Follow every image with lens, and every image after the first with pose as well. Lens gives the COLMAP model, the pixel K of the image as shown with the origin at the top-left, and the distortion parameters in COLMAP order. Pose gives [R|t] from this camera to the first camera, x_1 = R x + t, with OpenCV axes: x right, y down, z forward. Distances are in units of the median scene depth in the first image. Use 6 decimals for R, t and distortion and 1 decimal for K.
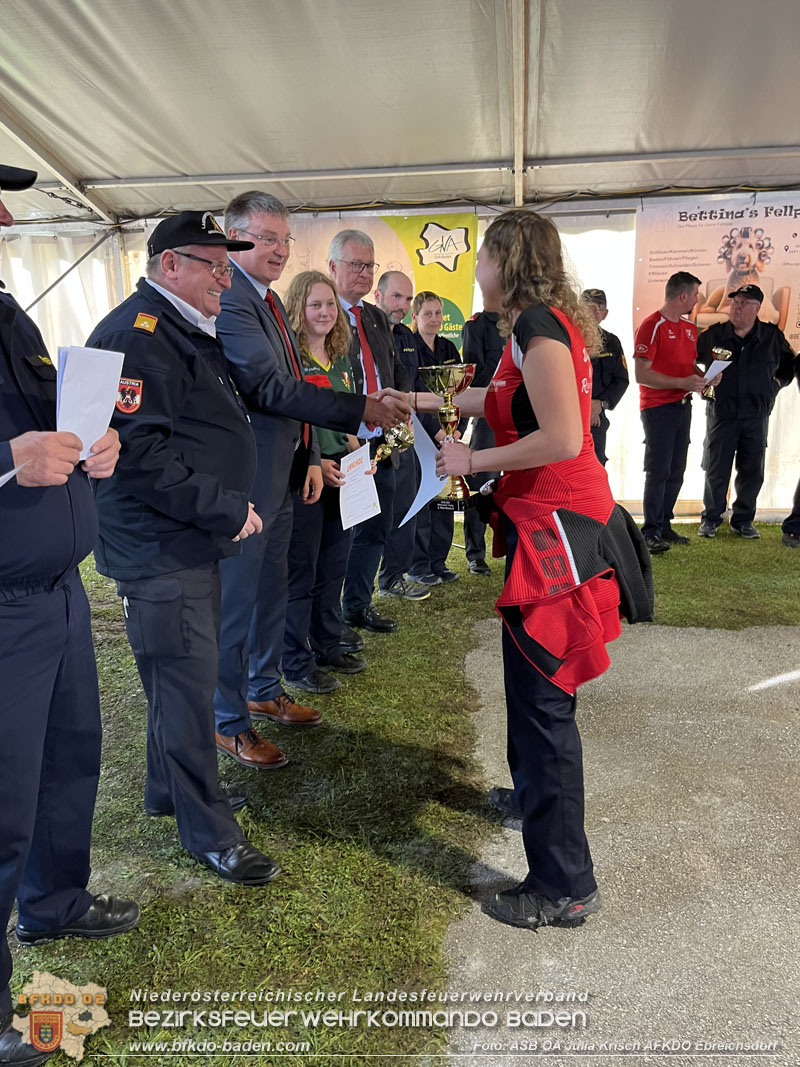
lens RADIAL K [[813.9, 0, 387.4], [0, 813.9, 533.1], [0, 0, 1]] dist [0.054184, -0.068842]
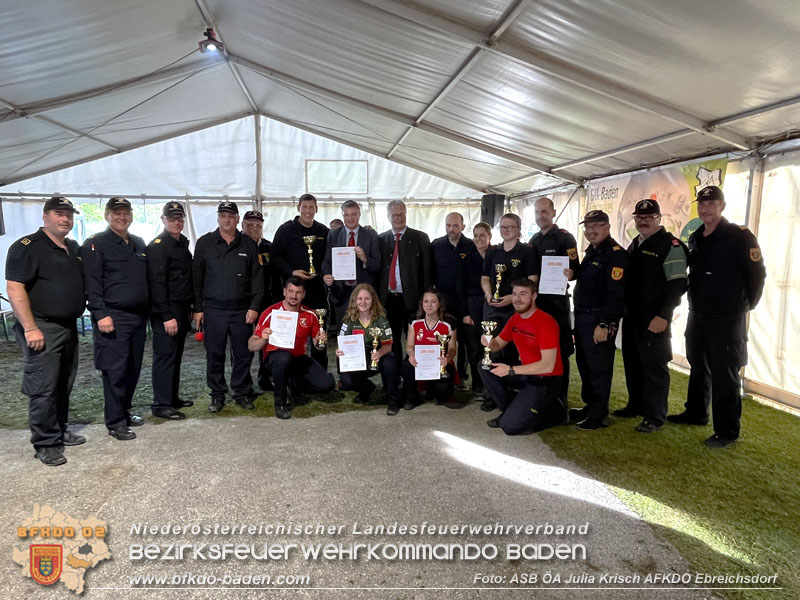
lens RADIAL K [[498.1, 0, 400.0], [0, 498.1, 300.0], [0, 0, 1]] dist [-0.008389, -0.003256]
pose [[0.306596, 0.138155, -0.941760, 0.814696], [-0.225462, 0.971794, 0.069160, -0.105317], [0.924752, 0.191126, 0.329097, 0.300961]]
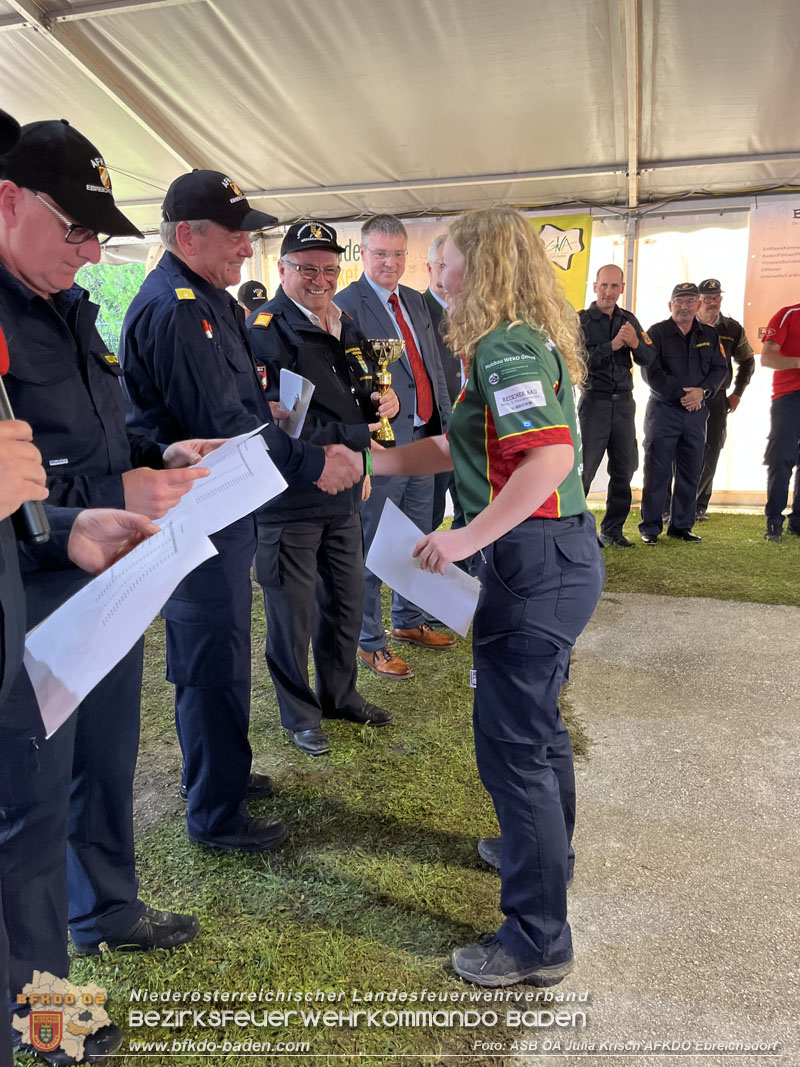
lens RADIAL K [[813.4, 0, 395.3], [0, 813.4, 533.8], [0, 0, 1]] dist [0.052213, -0.067886]
pose [[0.991553, 0.029740, -0.126247, 0.004327], [-0.029107, 0.999553, 0.006859, 0.022109], [0.126395, -0.003127, 0.991975, -0.085052]]
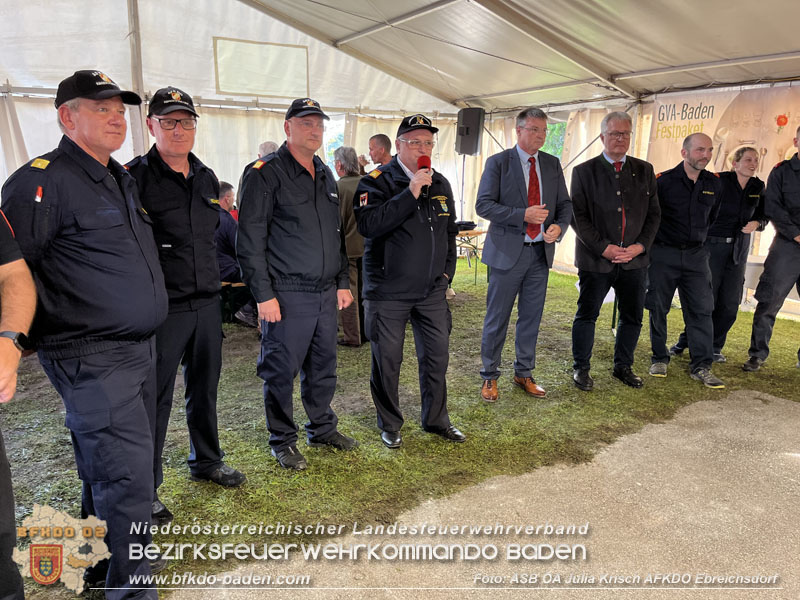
lens RADIAL K [[599.8, 0, 415.2], [0, 599.8, 304.1], [0, 0, 1]] dist [0.054550, -0.070760]
pose [[0.663033, 0.192795, -0.723338, 0.350230], [-0.192928, 0.977634, 0.083731, -0.007580], [0.723302, 0.084036, 0.685399, -0.082227]]
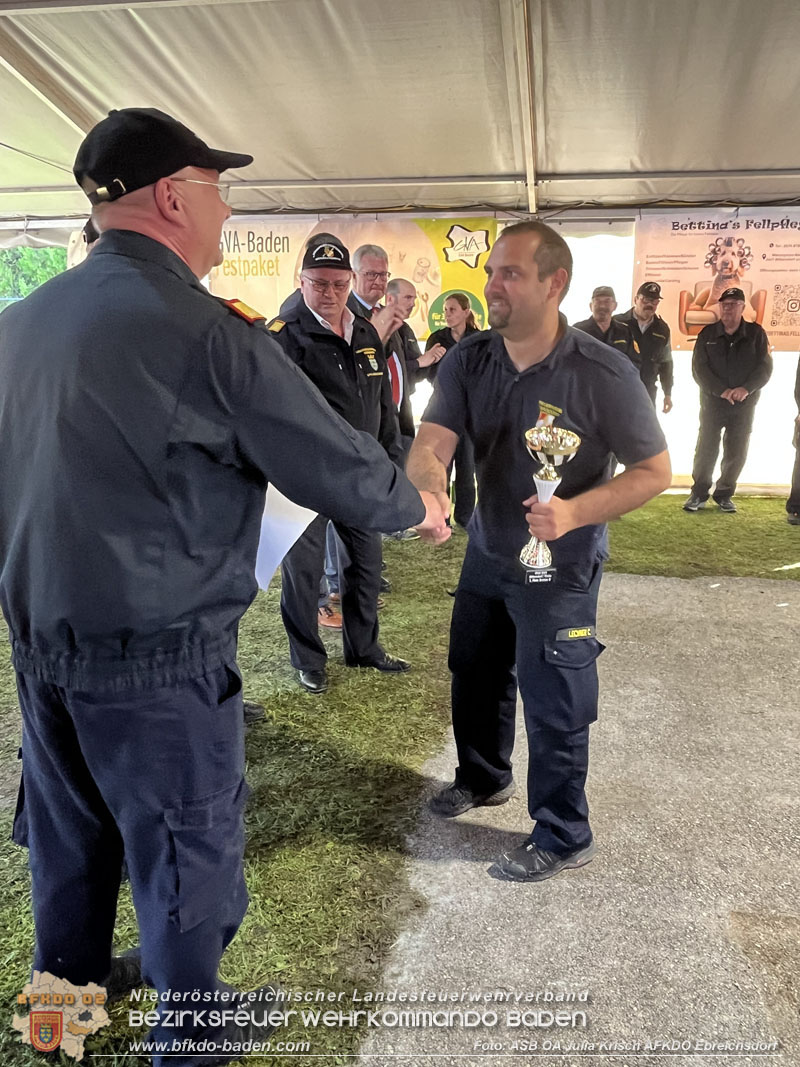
lens RADIAL K [[802.5, 0, 416.8], [0, 802.5, 526.7], [0, 0, 1]] dist [-0.000855, -0.000757]
pose [[0.999609, 0.025708, -0.010966, 0.023714], [-0.025407, 0.999321, 0.026685, 0.014006], [0.011644, -0.026396, 0.999584, -0.142345]]
